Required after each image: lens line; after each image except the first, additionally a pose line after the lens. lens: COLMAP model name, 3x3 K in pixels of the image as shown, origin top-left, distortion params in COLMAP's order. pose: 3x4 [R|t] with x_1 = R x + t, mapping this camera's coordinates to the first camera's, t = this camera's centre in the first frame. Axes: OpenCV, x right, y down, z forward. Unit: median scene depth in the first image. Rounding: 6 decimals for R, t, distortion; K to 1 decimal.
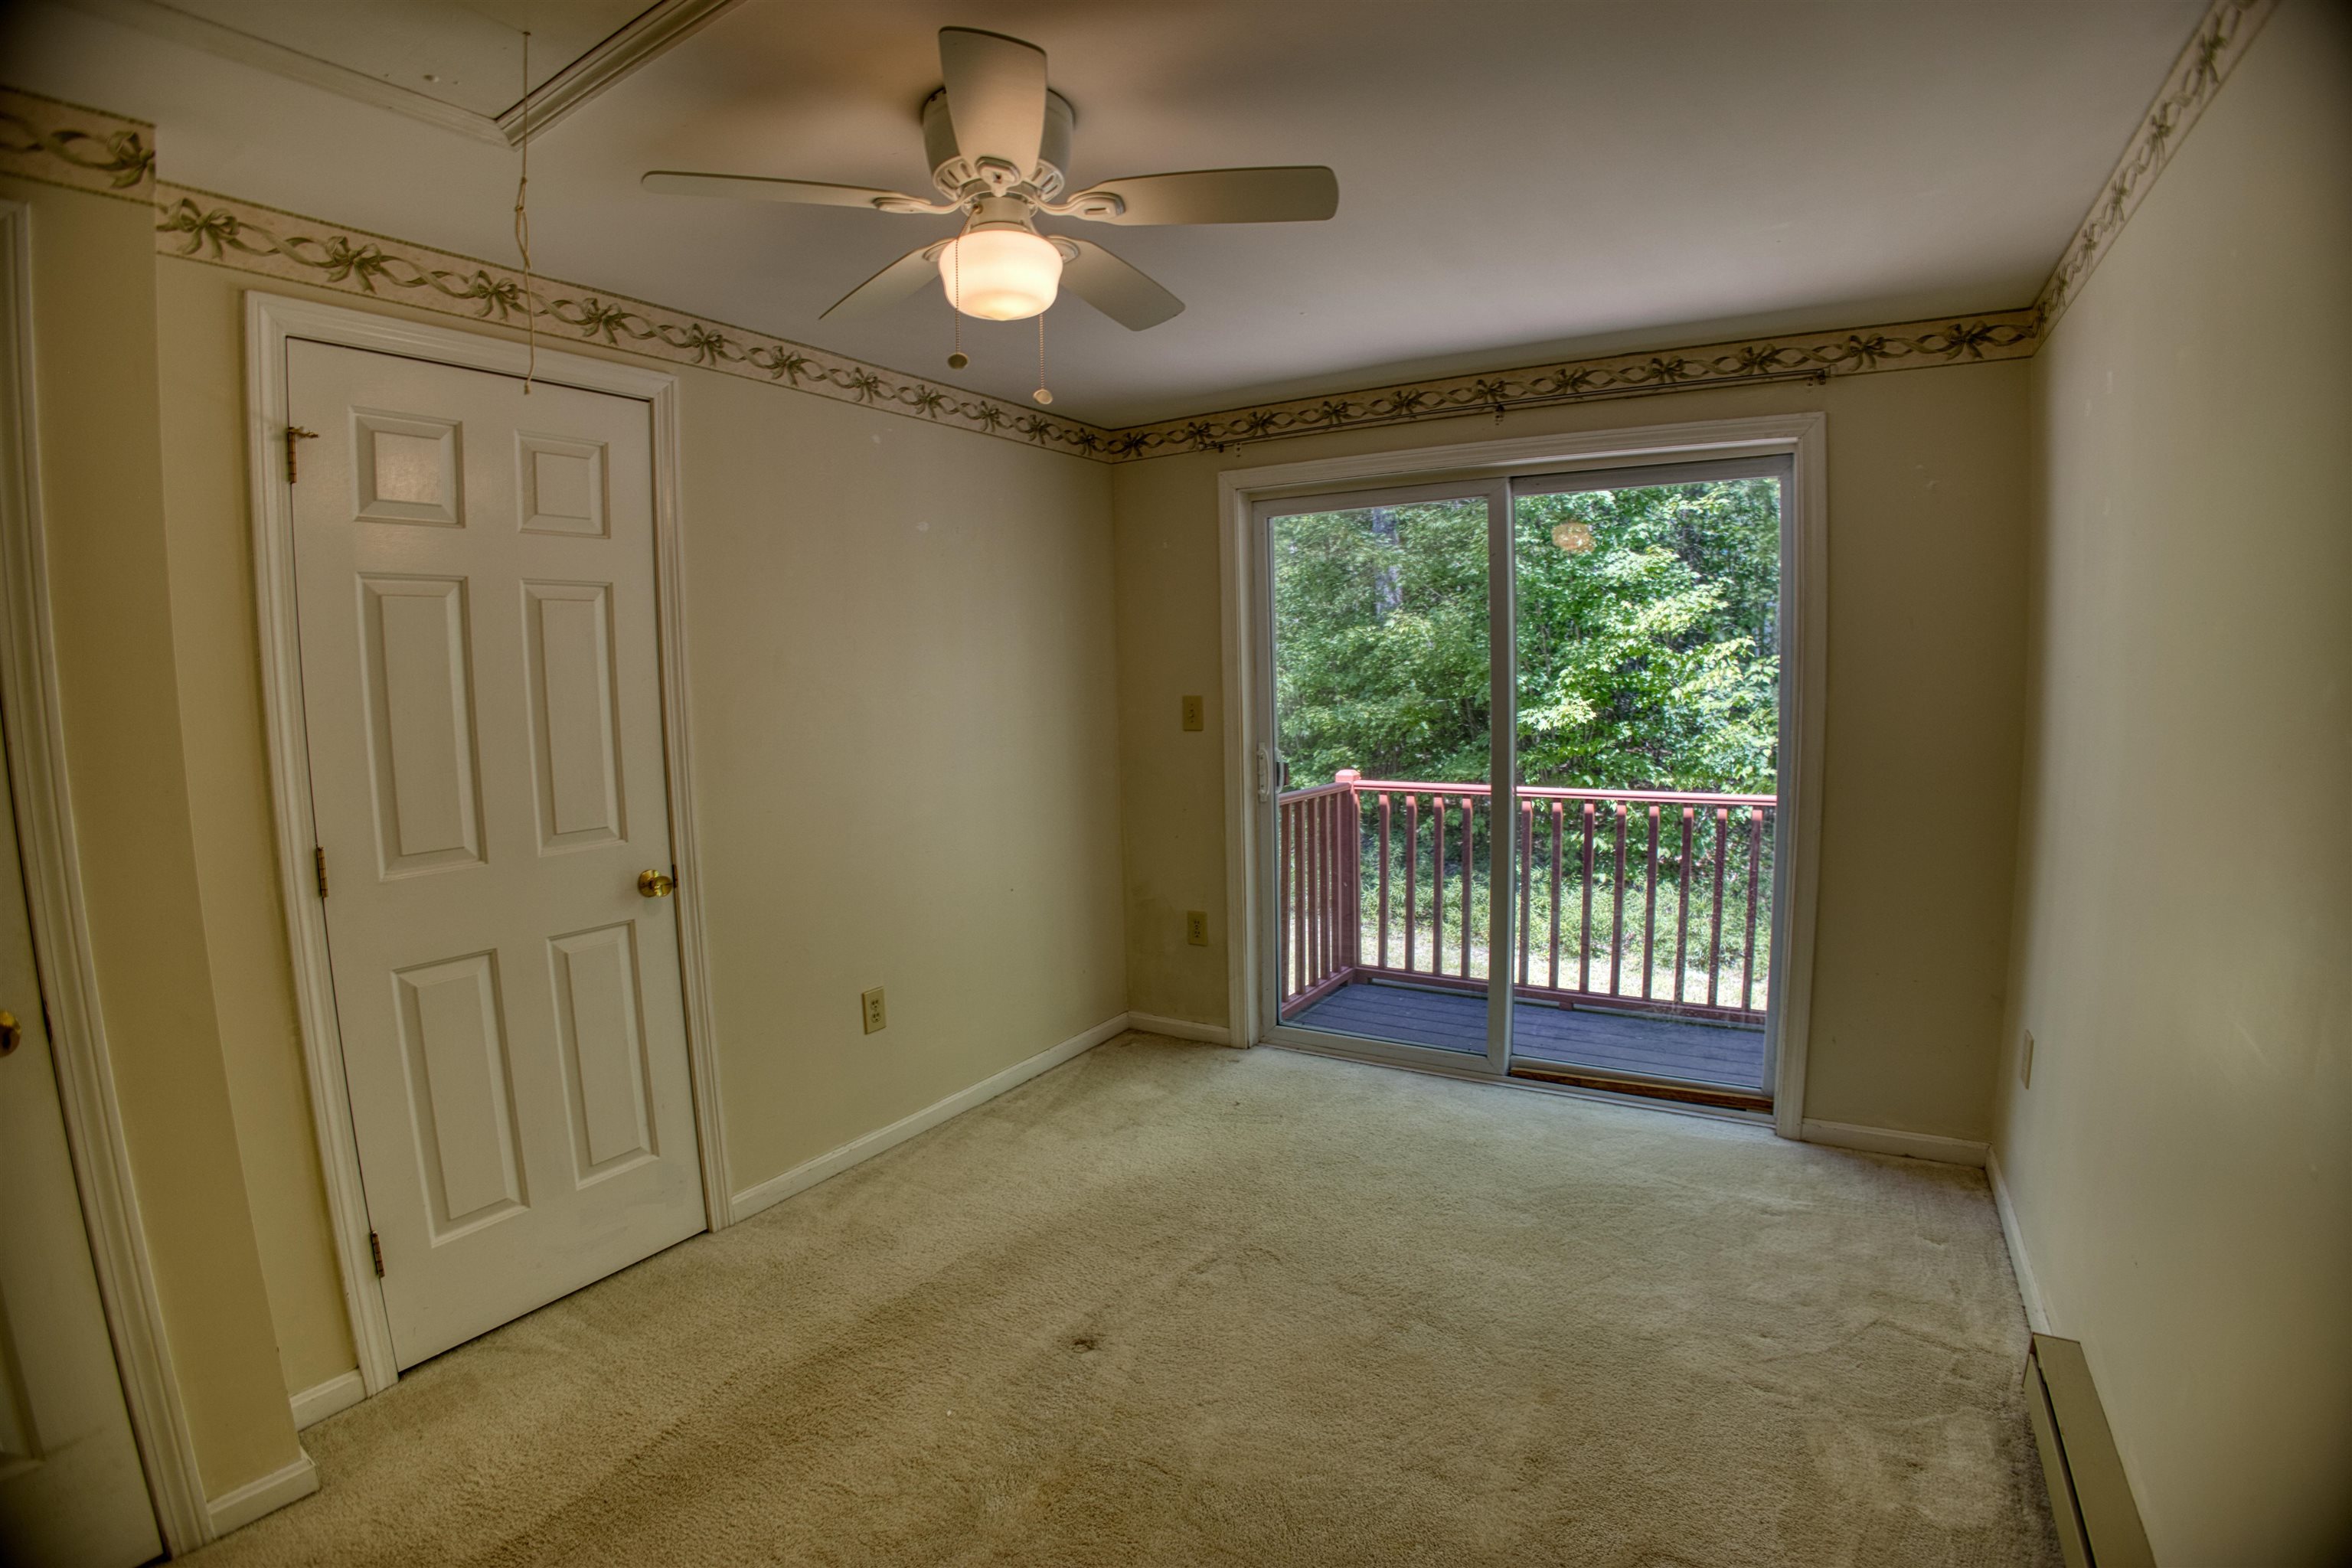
lens RADIAL K [[1079.1, 0, 1180.4], [0, 1079.1, 787.0], [0, 0, 1]] dist [-0.152815, 0.040140]
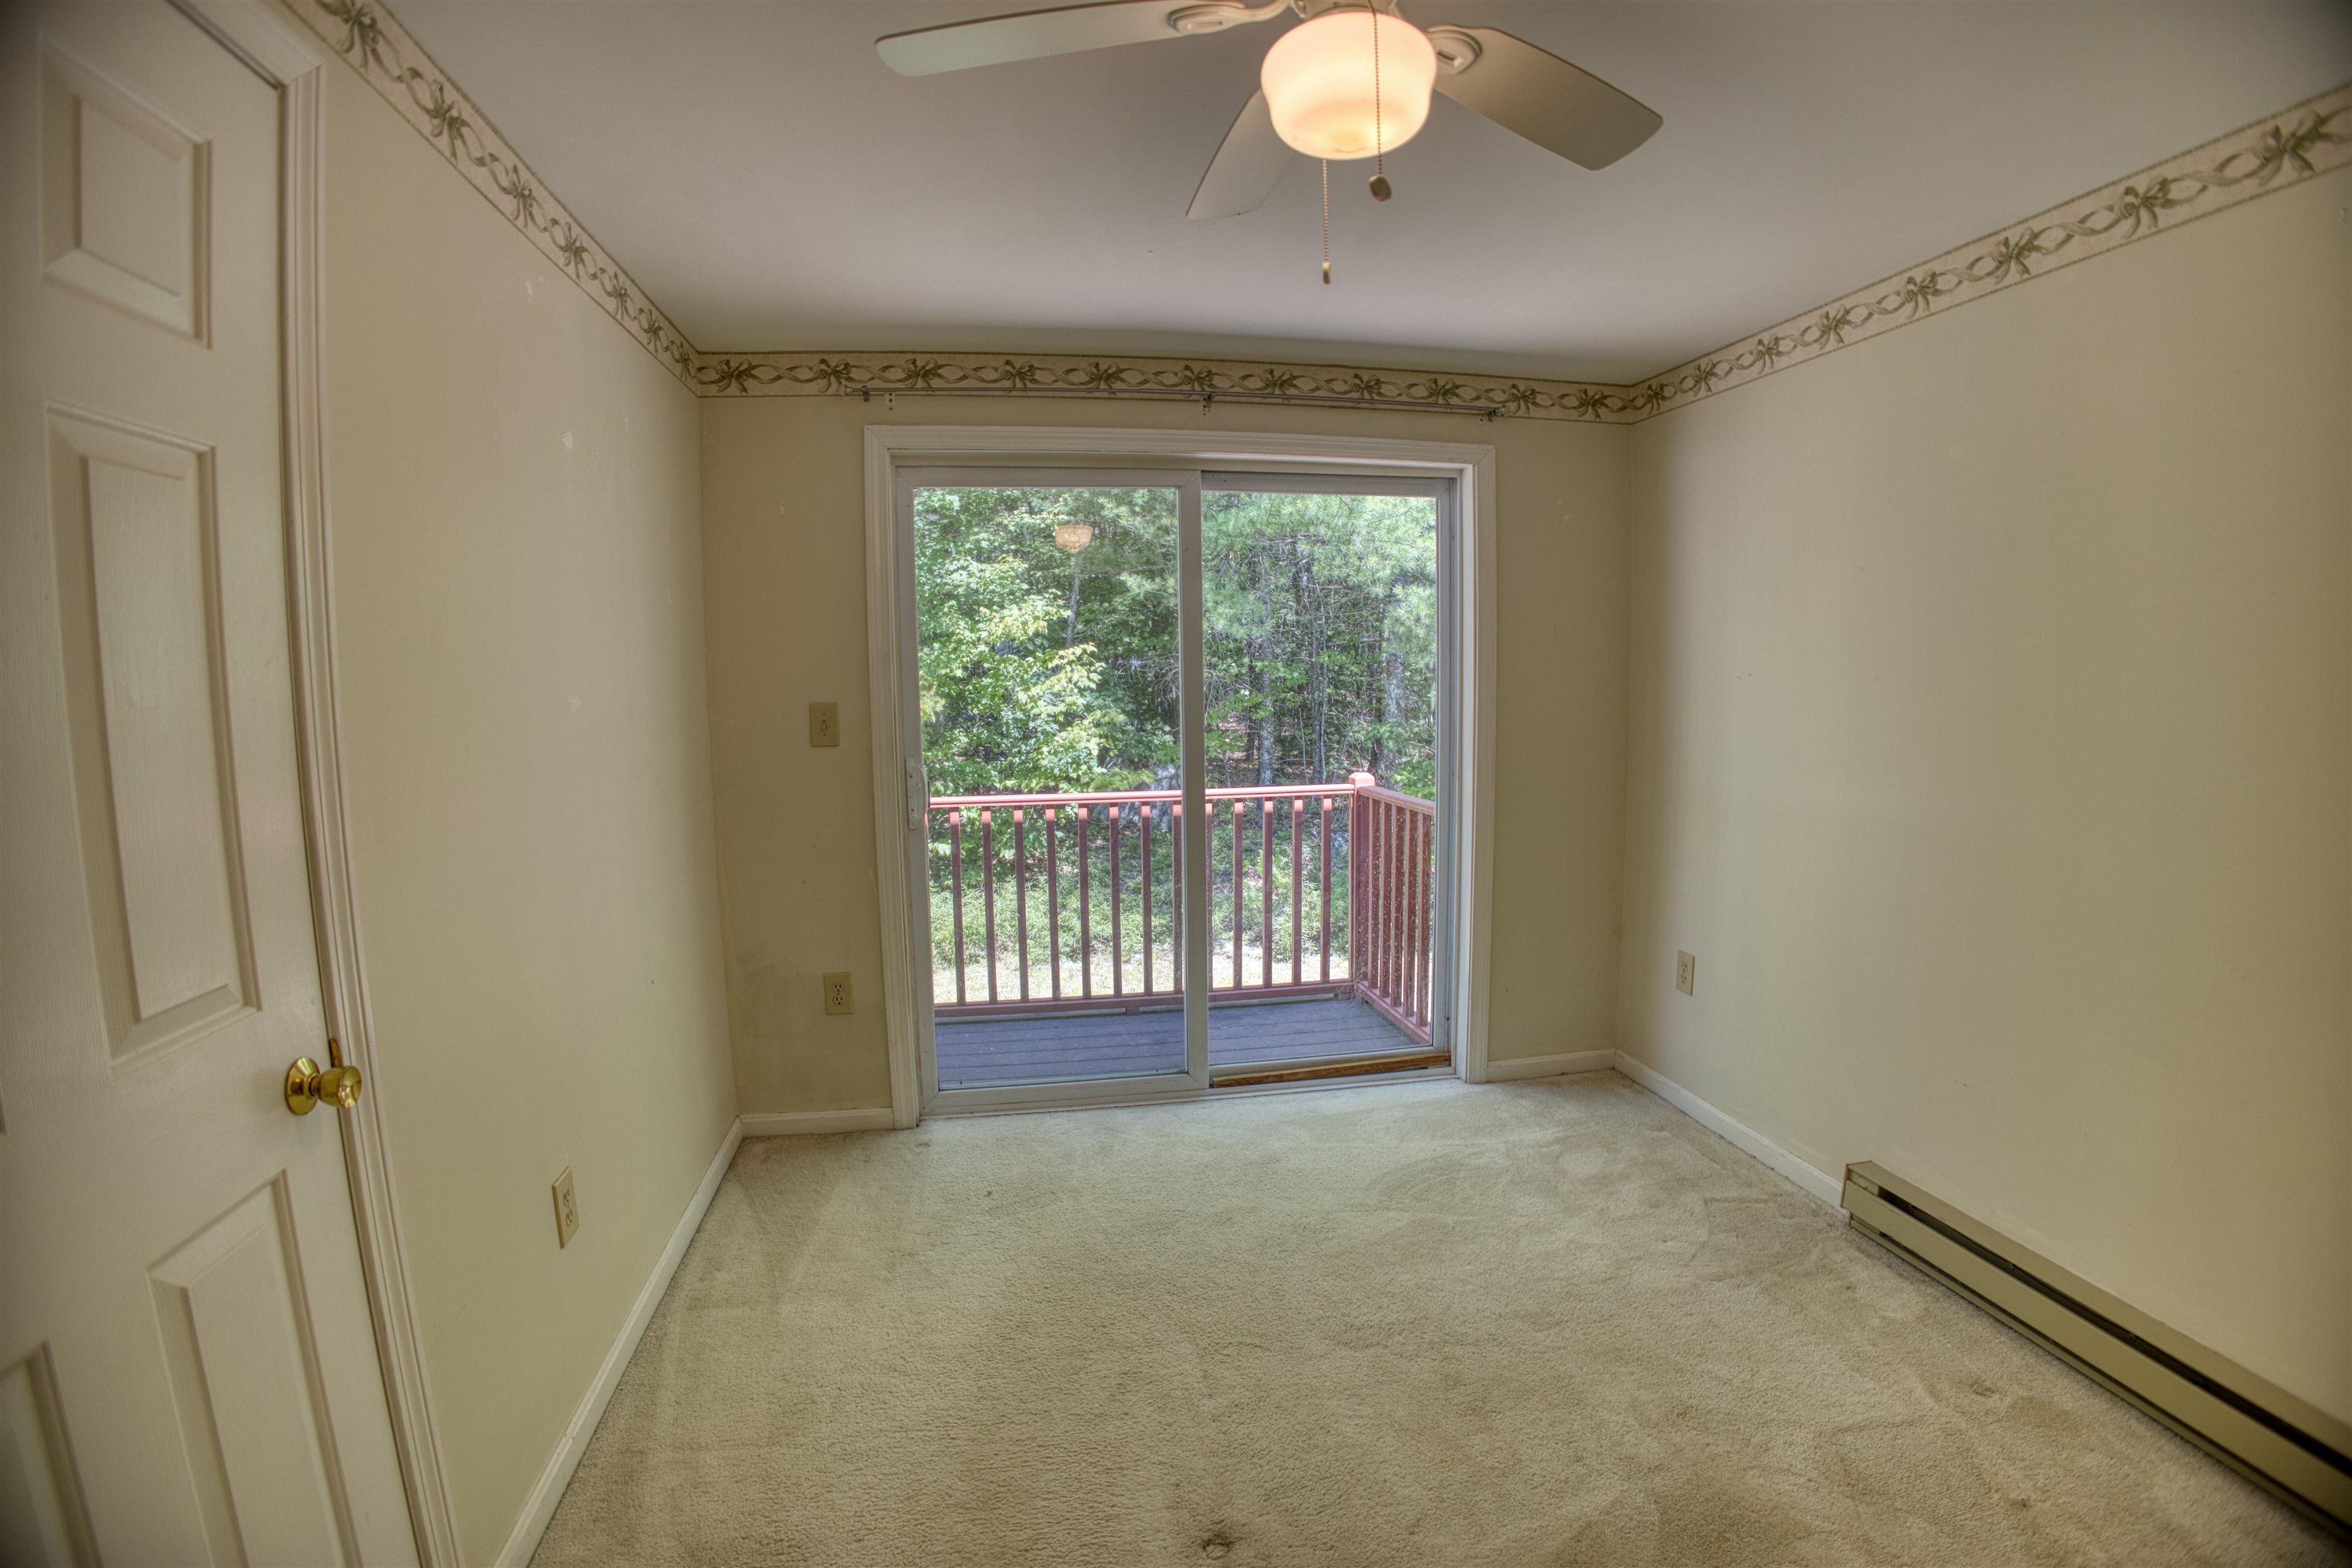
lens RADIAL K [[1079.1, 0, 1180.4], [0, 1079.1, 787.0], [0, 0, 1]] dist [-0.152815, 0.040140]
pose [[0.746248, -0.057478, 0.663182, -0.328548], [0.065061, 0.997793, 0.013268, -0.016703], [-0.662481, 0.033246, 0.748340, 0.257457]]
